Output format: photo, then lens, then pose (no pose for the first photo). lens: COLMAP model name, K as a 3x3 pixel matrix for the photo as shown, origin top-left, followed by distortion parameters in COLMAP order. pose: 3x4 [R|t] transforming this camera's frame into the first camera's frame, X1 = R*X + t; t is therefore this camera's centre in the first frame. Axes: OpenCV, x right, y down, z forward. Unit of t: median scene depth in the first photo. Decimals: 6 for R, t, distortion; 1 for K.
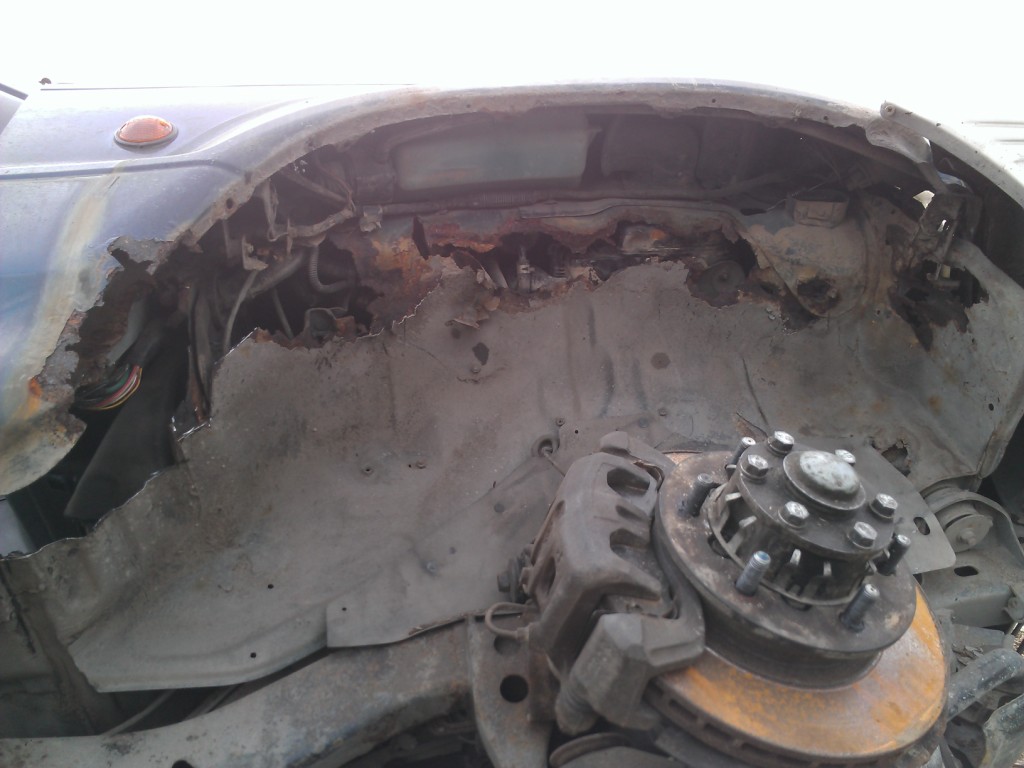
lens RADIAL K [[822.8, 0, 511.0], [0, 822.8, 384.9], [0, 0, 1]] dist [-0.062362, 0.031300]
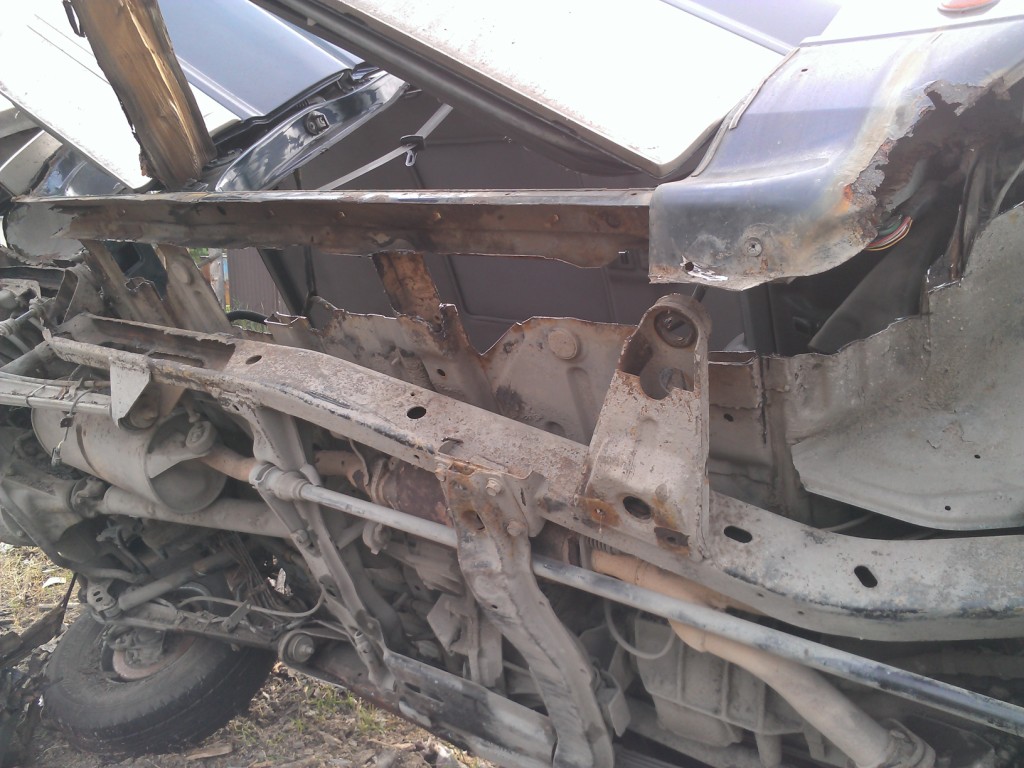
lens RADIAL K [[822.8, 0, 509.9], [0, 822.8, 381.2], [0, 0, 1]] dist [-0.062362, 0.031300]
pose [[0.693521, 0.209799, -0.689212, -0.024276], [-0.191497, 0.975927, 0.104383, 0.184340], [0.694520, 0.059590, 0.717002, -0.165917]]
